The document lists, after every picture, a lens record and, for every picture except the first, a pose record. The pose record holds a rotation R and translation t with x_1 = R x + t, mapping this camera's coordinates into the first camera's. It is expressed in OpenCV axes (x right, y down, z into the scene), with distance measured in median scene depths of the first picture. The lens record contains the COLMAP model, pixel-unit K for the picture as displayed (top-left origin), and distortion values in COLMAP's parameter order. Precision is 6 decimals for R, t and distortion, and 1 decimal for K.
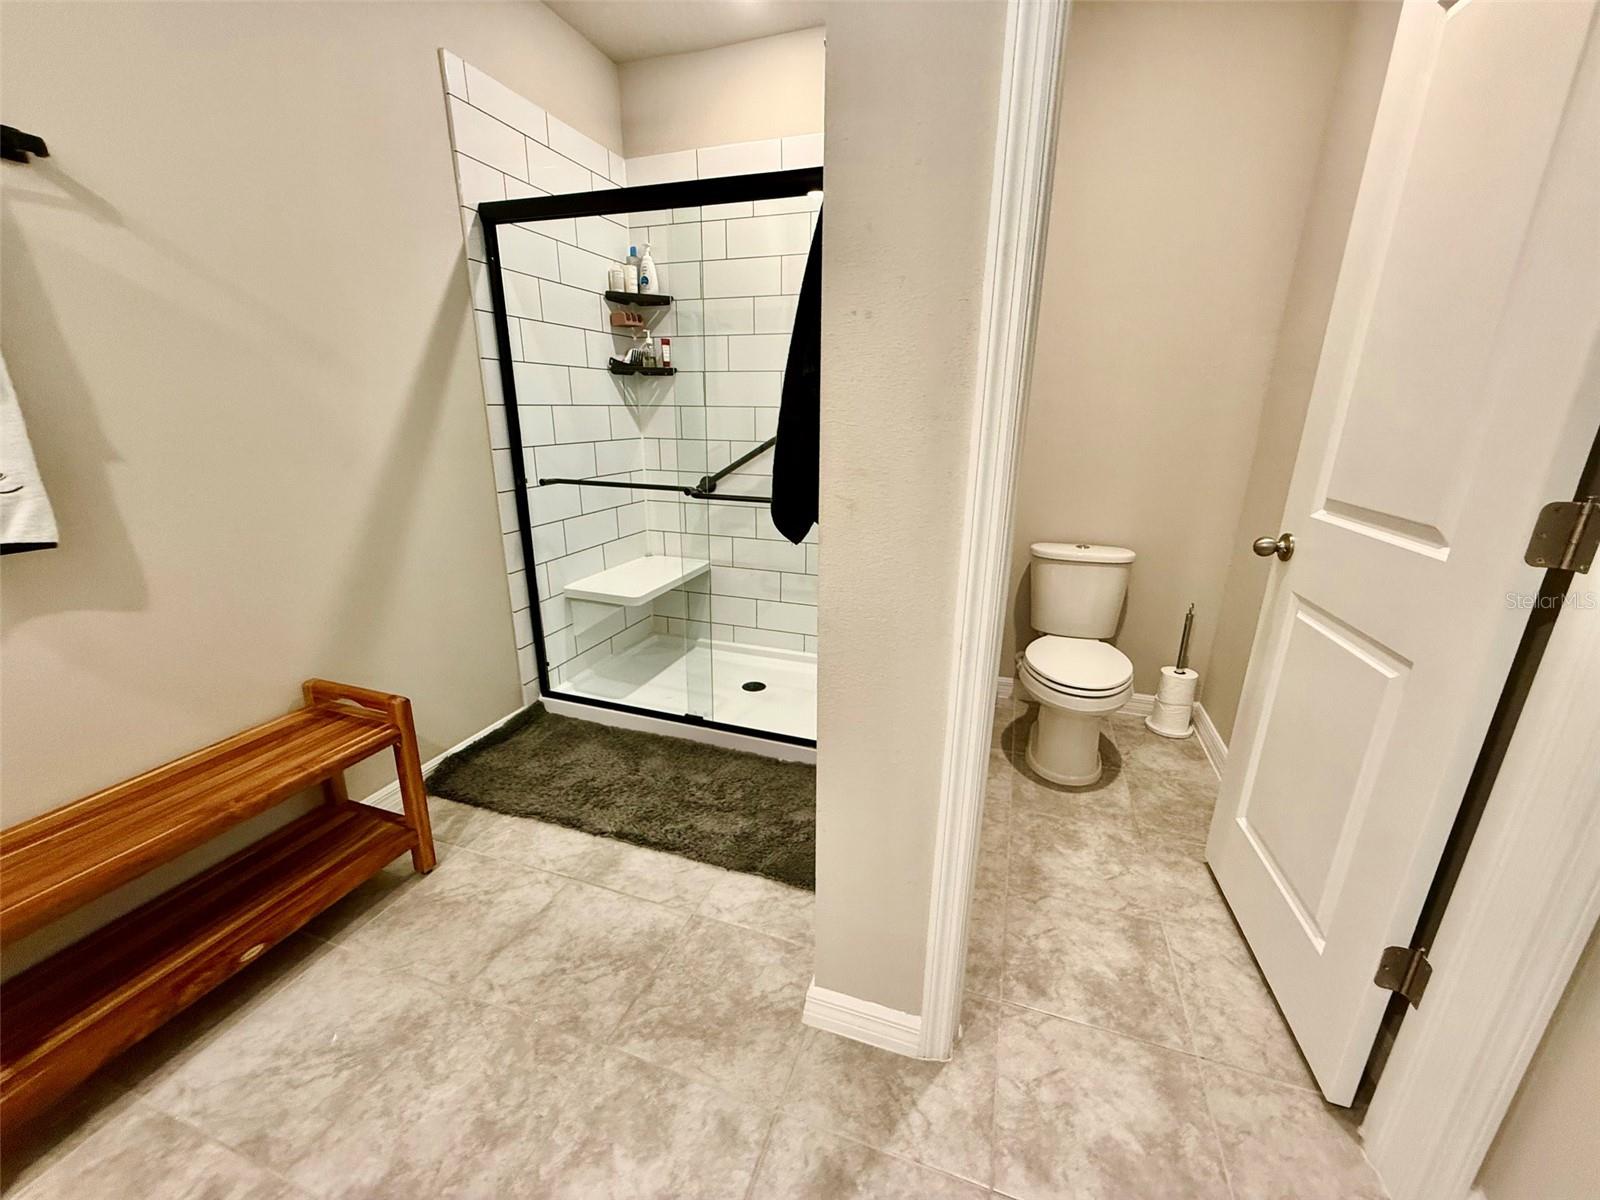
lens RADIAL K [[636.7, 0, 797.0], [0, 636.7, 601.5], [0, 0, 1]] dist [-0.001465, -0.000119]
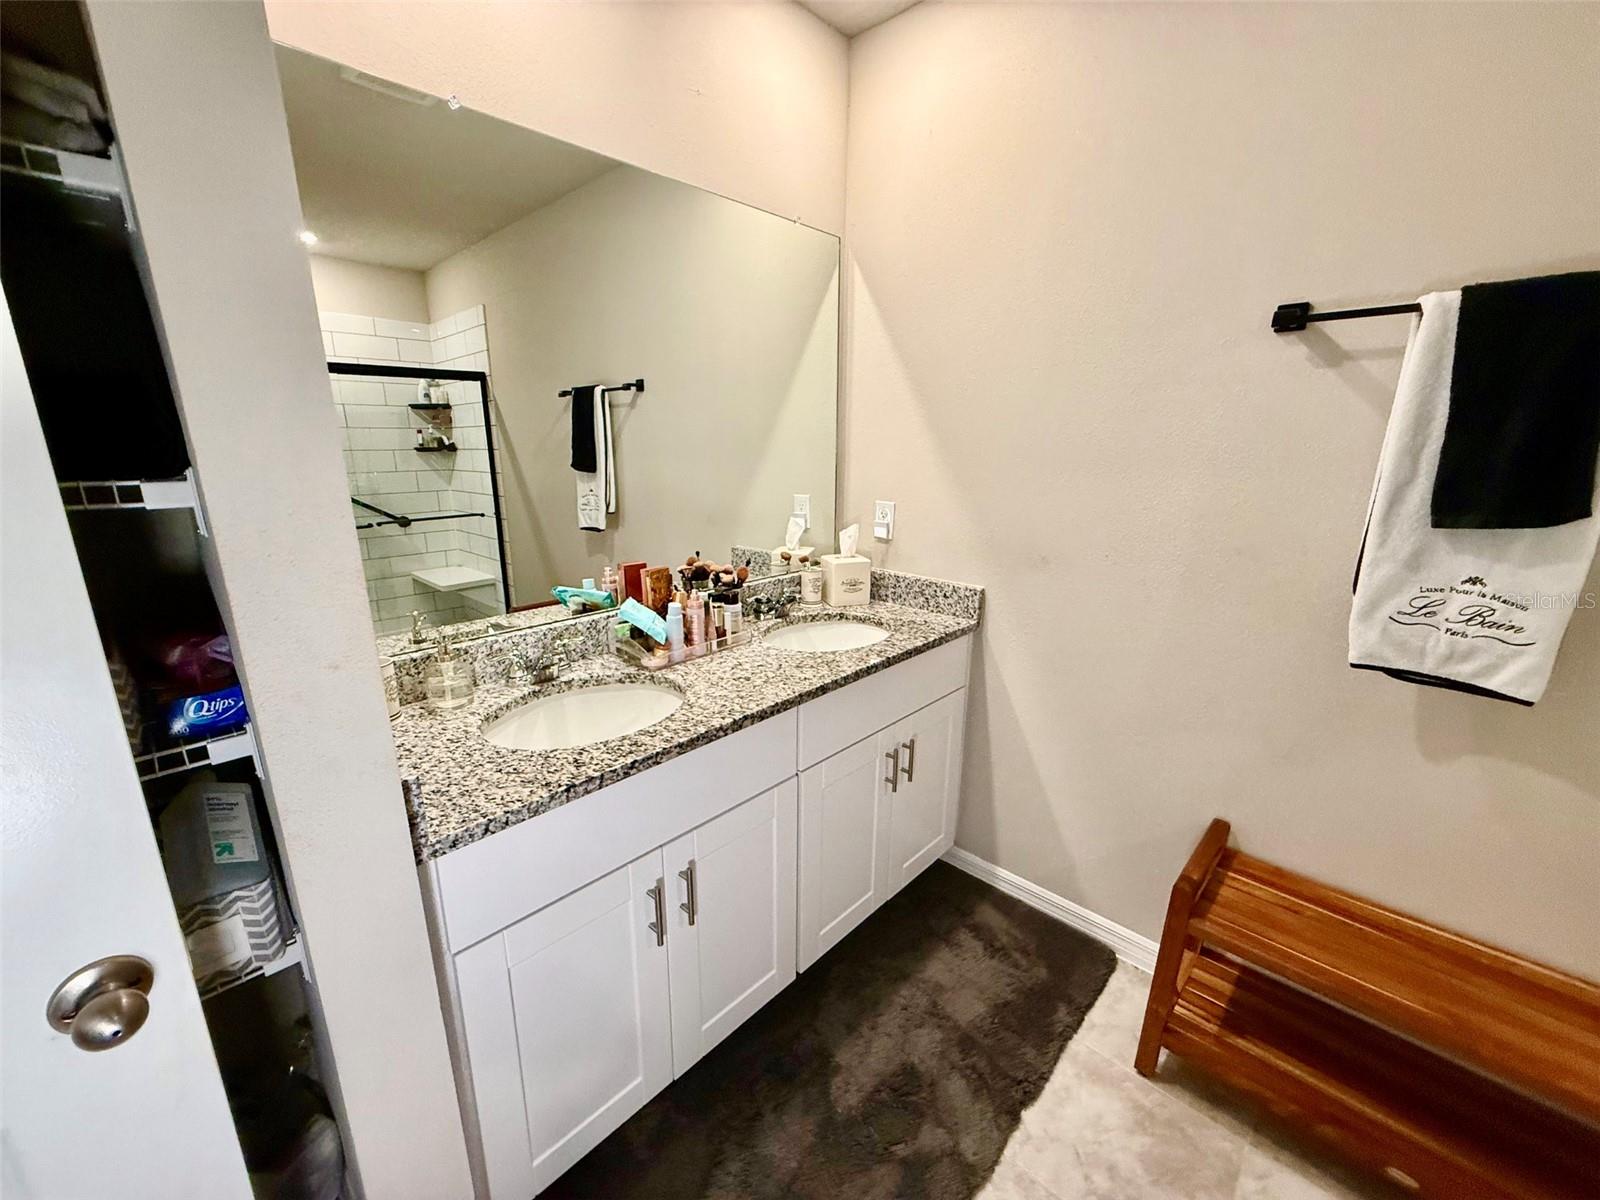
lens RADIAL K [[636.7, 0, 800.6], [0, 636.7, 606.1], [0, 0, 1]] dist [-0.001465, -0.000119]
pose [[-0.424219, 0.219717, -0.878500, 0.091776], [-0.263275, 0.898289, 0.351800, -0.271051], [0.866443, 0.380528, -0.323225, 0.315234]]
